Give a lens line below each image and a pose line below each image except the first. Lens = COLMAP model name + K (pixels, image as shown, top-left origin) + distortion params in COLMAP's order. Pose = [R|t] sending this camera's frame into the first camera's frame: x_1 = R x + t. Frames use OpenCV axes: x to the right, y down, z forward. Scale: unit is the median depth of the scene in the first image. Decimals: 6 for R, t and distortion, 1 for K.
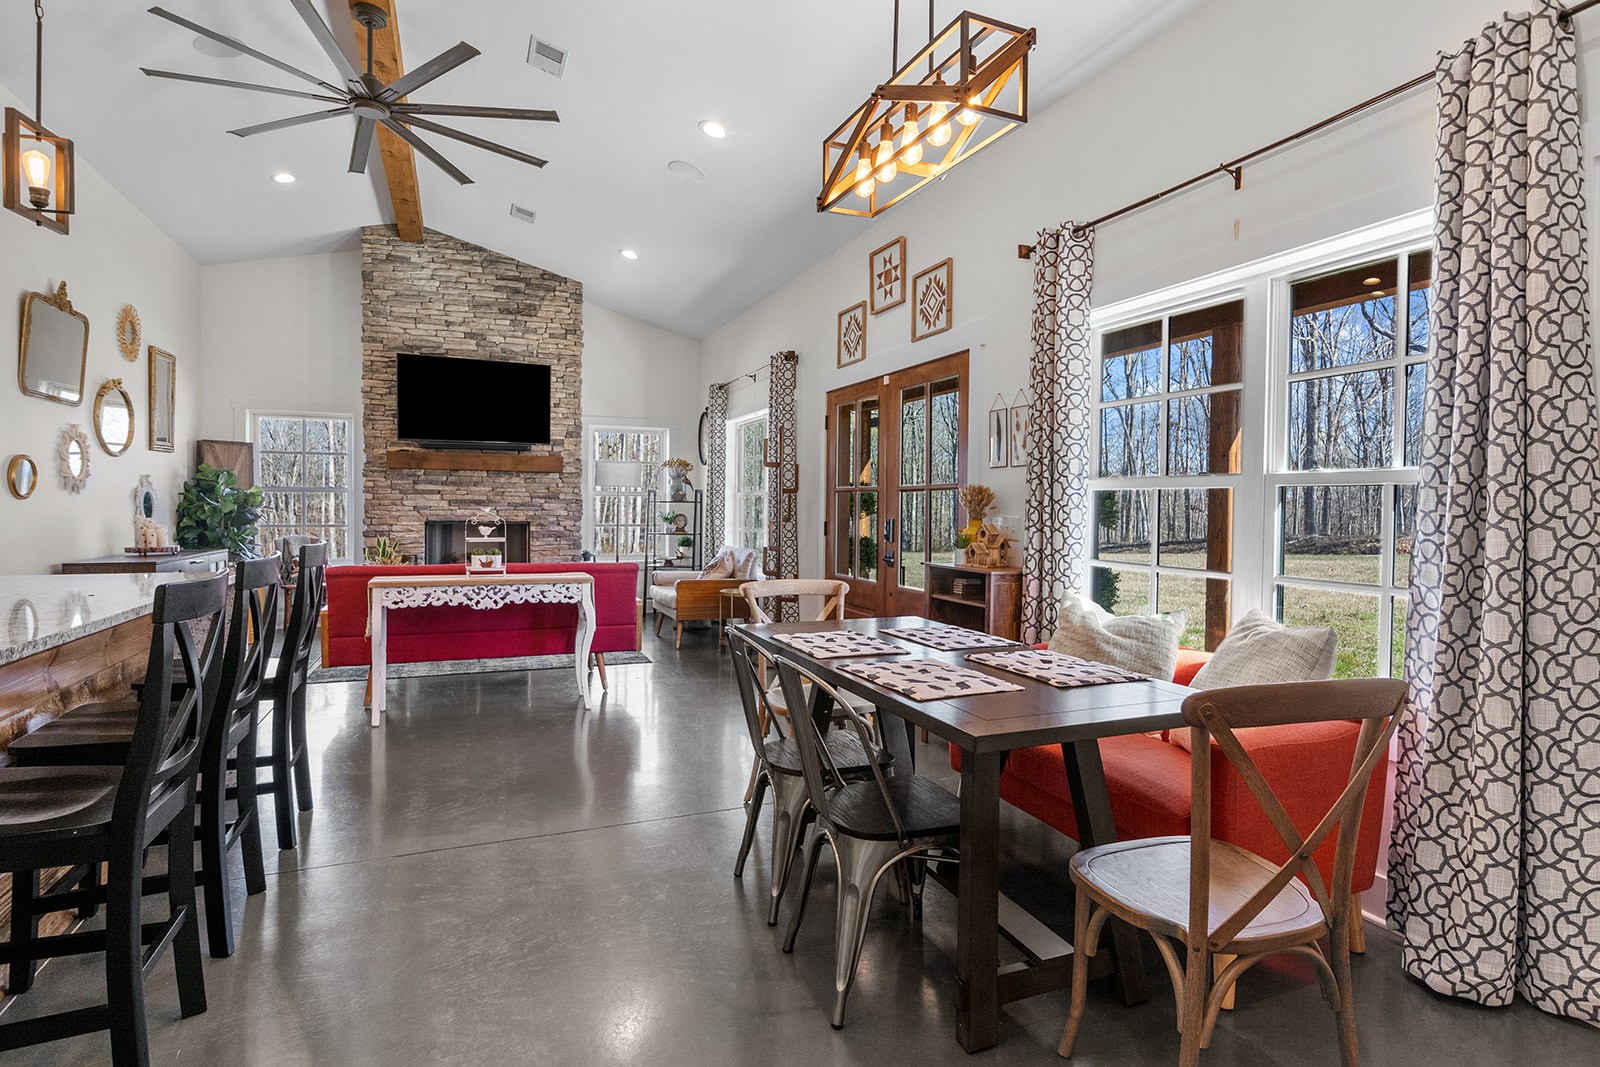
lens RADIAL K [[801.5, 0, 797.0], [0, 801.5, 515.3], [0, 0, 1]] dist [0.000320, 0.000484]
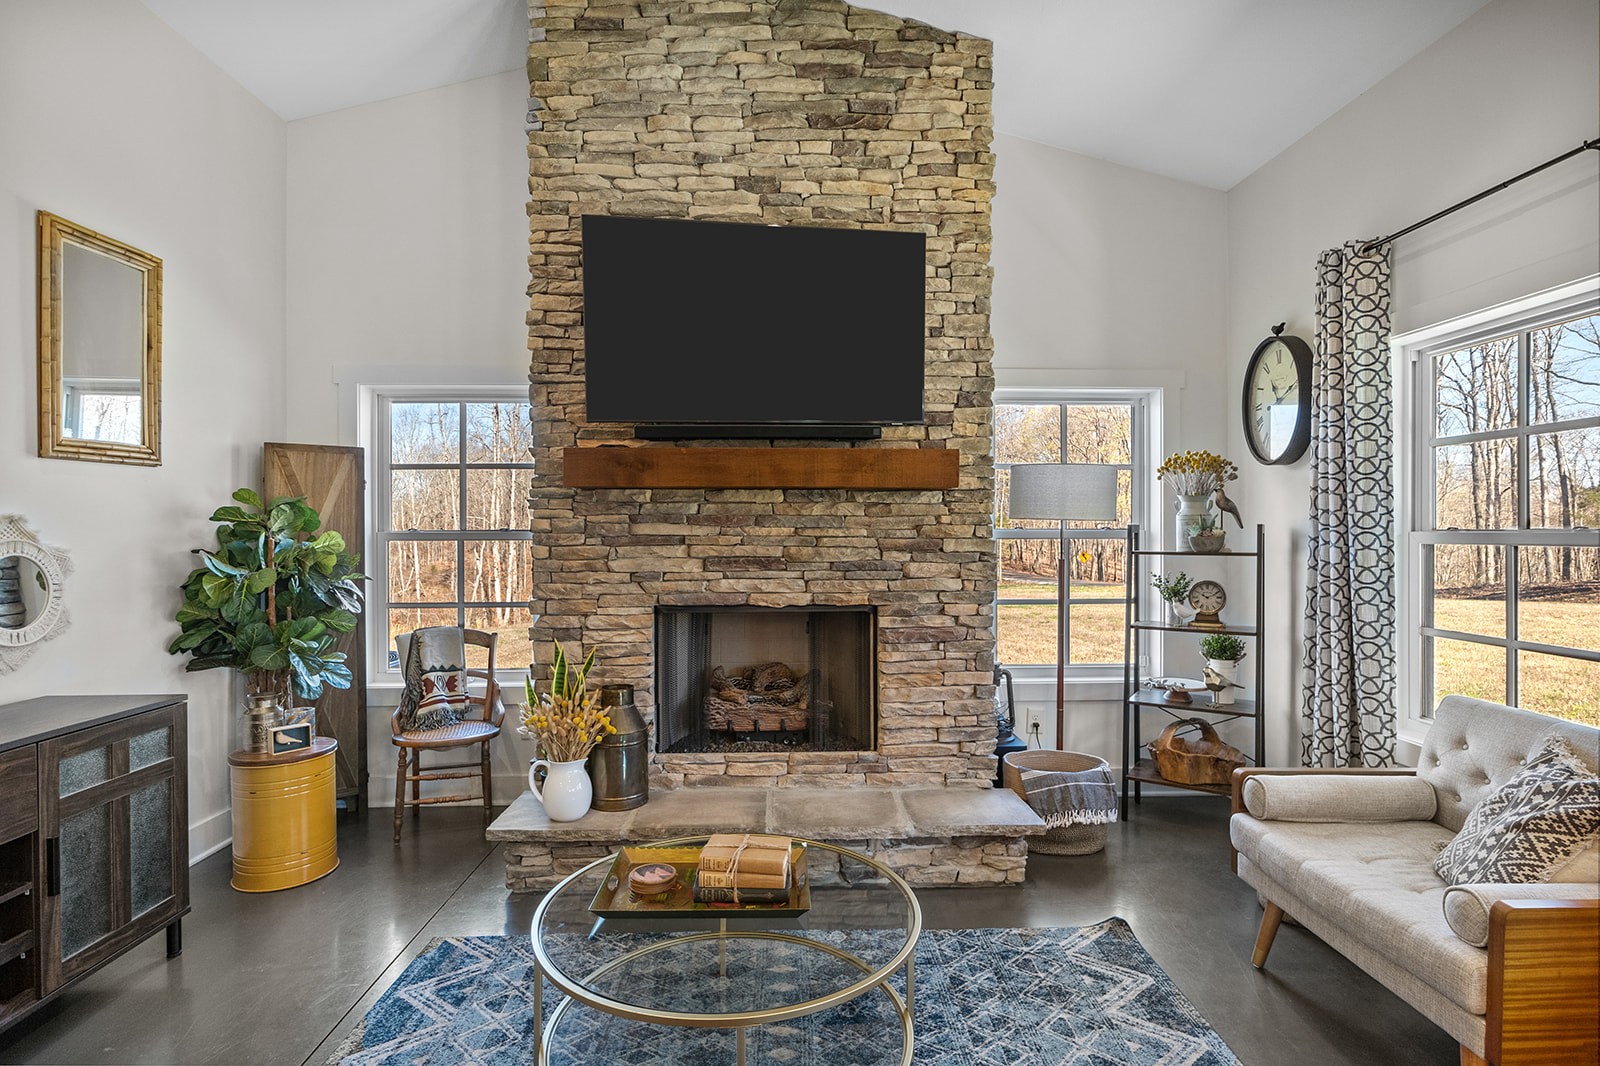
lens RADIAL K [[801.1, 0, 798.0], [0, 801.1, 532.3], [0, 0, 1]] dist [-0.002928, 0.000321]
pose [[0.933816, -0.008677, -0.357648, -0.230782], [0.004859, 0.999921, -0.011573, -0.027926], [0.357721, 0.009069, 0.933785, 0.614091]]
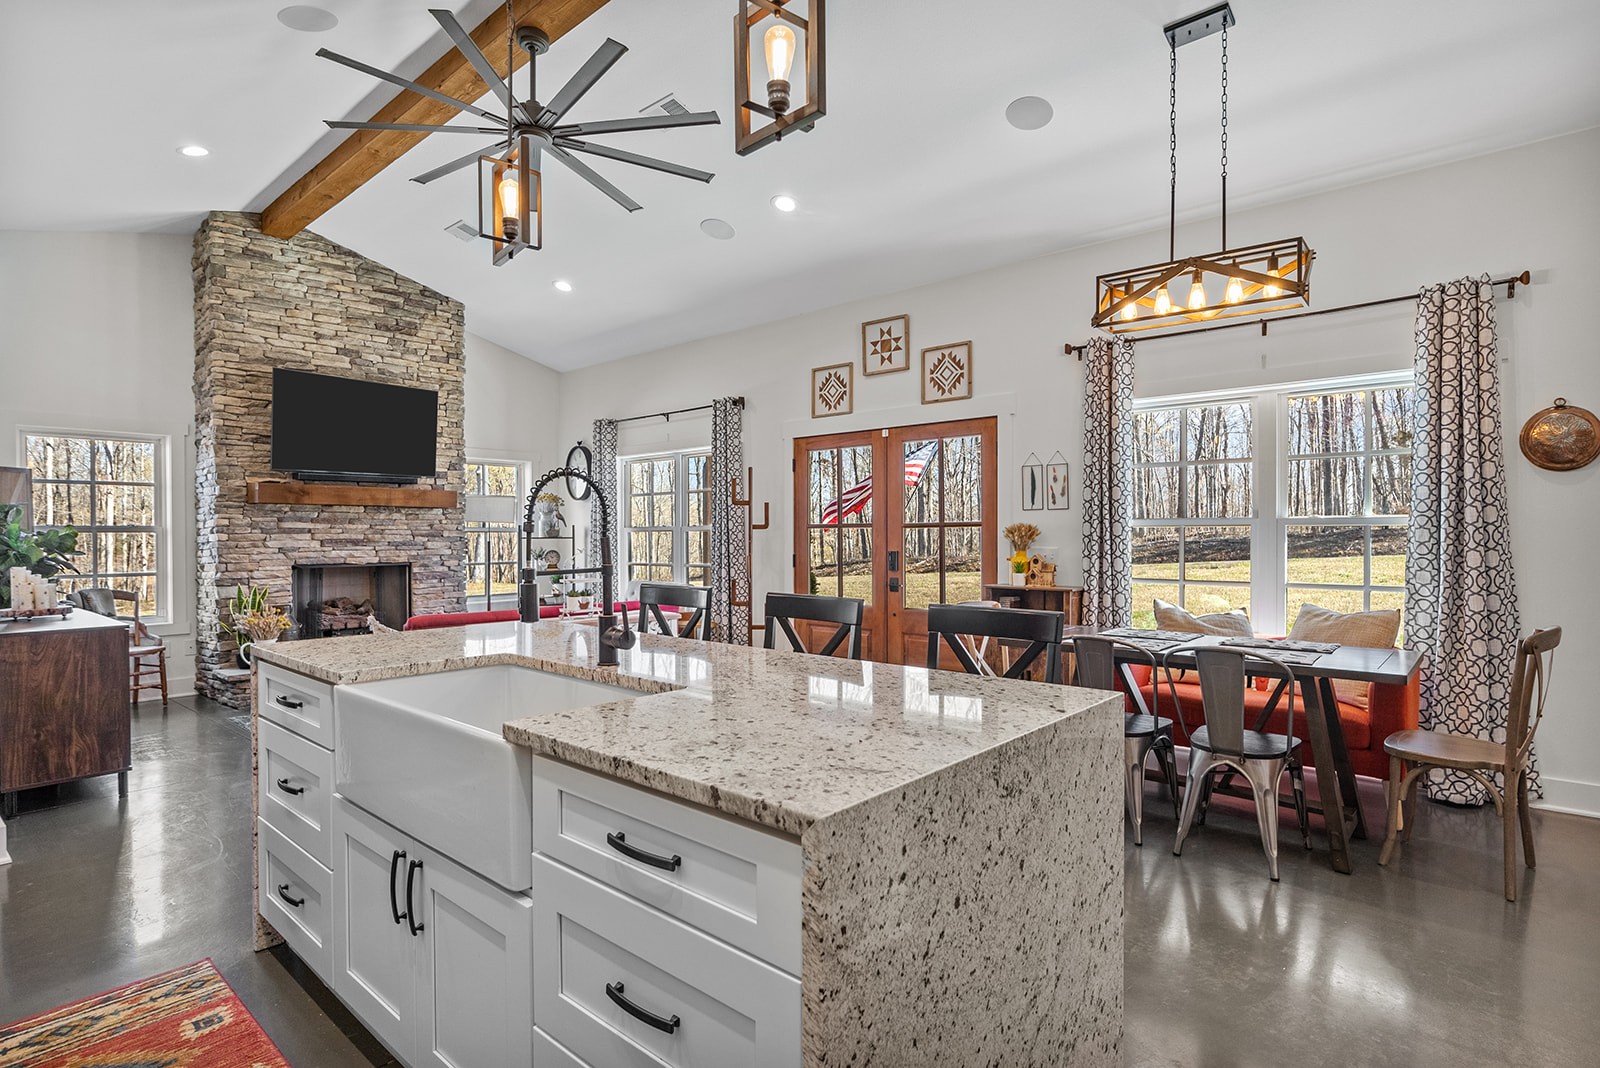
lens RADIAL K [[801.1, 0, 798.0], [0, 801.1, 533.3], [0, 0, 1]] dist [-0.002928, 0.000321]
pose [[0.899964, -0.011273, 0.435819, -0.351466], [0.017724, 0.999785, -0.010739, -0.007824], [-0.435604, 0.017389, 0.899970, 0.000937]]
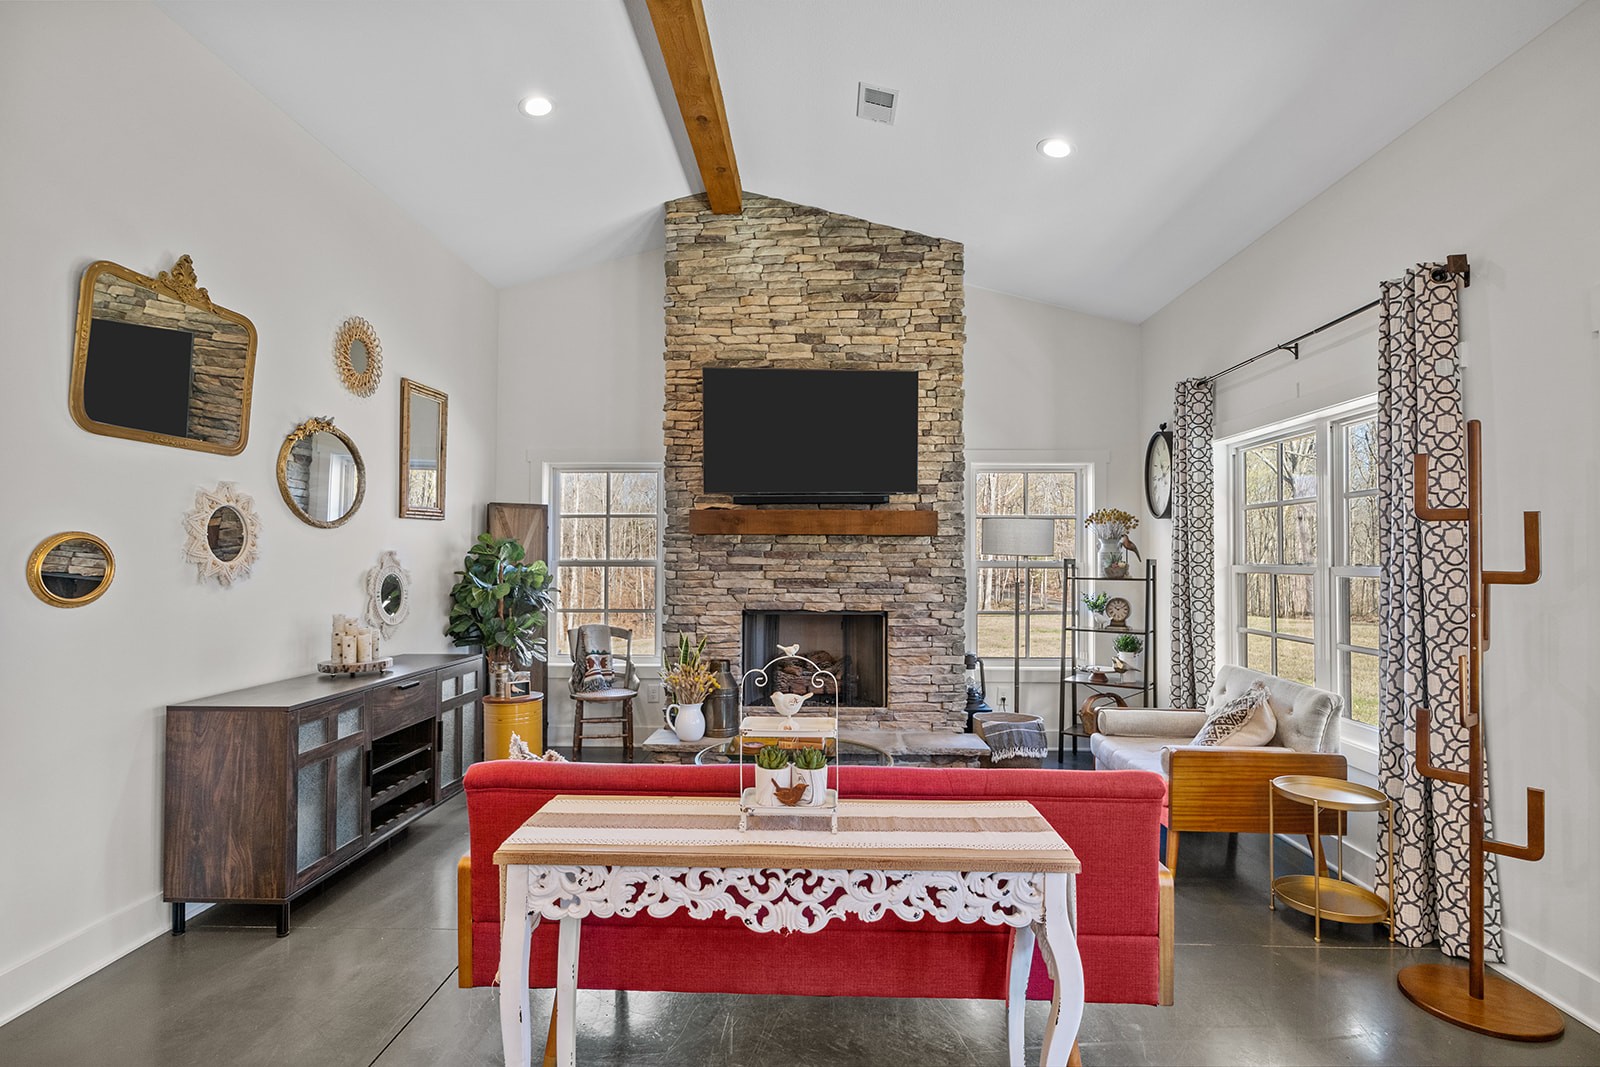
lens RADIAL K [[790.2, 0, 802.3], [0, 790.2, 535.8], [0, 0, 1]] dist [-0.013091, 0.000047]
pose [[0.911923, -0.015625, -0.410064, -0.138097], [-0.001512, 0.999140, -0.041433, -0.028298], [0.410359, 0.038403, 0.911115, 0.400837]]
